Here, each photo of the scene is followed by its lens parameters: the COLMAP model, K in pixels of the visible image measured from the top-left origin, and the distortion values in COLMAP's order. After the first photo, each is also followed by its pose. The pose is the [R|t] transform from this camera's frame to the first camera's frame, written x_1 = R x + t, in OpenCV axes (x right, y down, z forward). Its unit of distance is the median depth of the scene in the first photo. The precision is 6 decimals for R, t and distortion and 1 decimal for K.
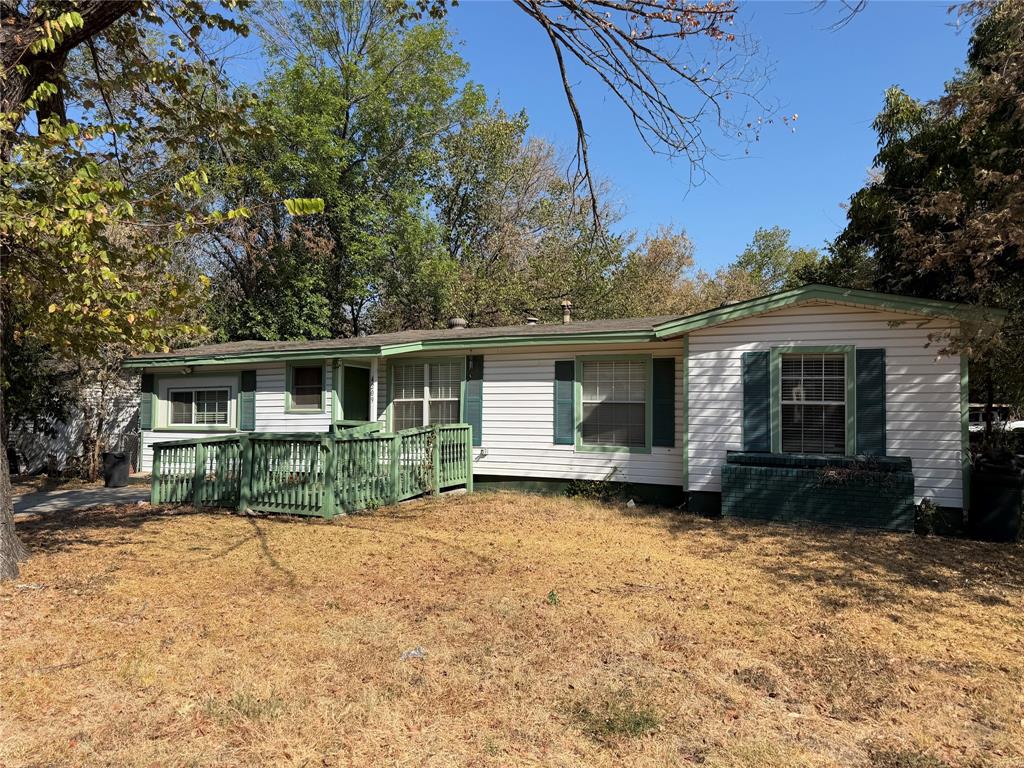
lens RADIAL K [[729.3, 0, 512.0], [0, 729.3, 384.0], [0, 0, 1]] dist [0.054036, -0.063706]
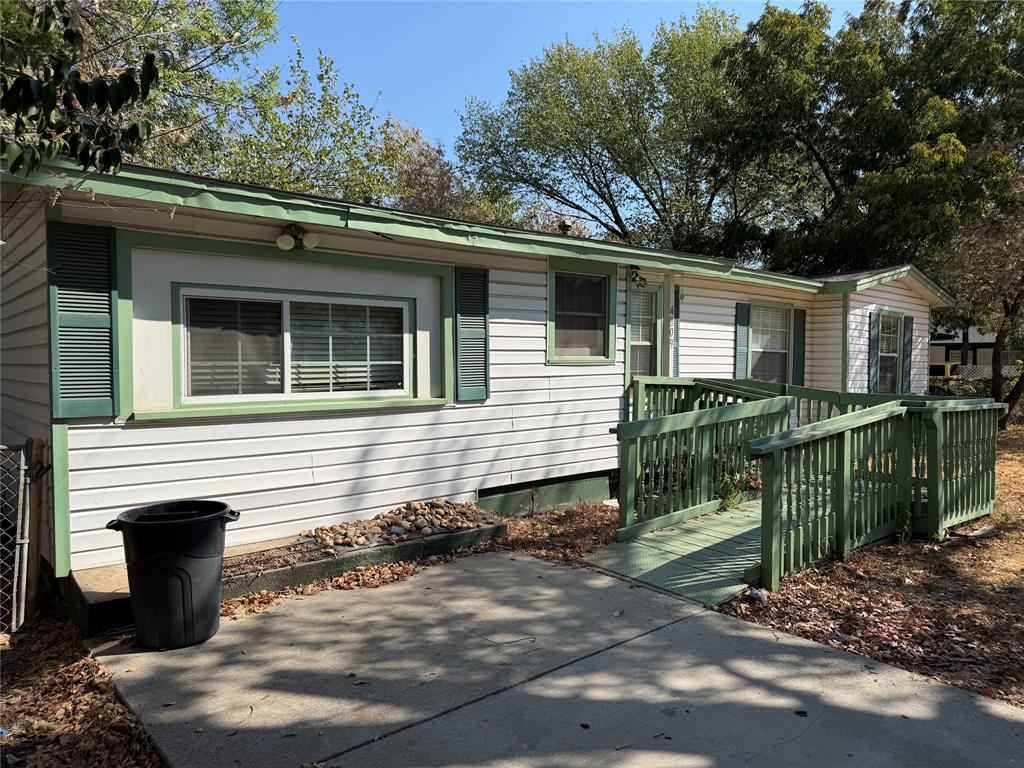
lens RADIAL K [[729.3, 0, 512.0], [0, 729.3, 384.0], [0, 0, 1]] dist [0.054036, -0.063706]
pose [[0.382579, -0.033911, 0.923300, -0.764028], [-0.049000, 0.997175, 0.056928, 0.025416], [-0.922623, -0.067021, 0.379836, 0.813711]]
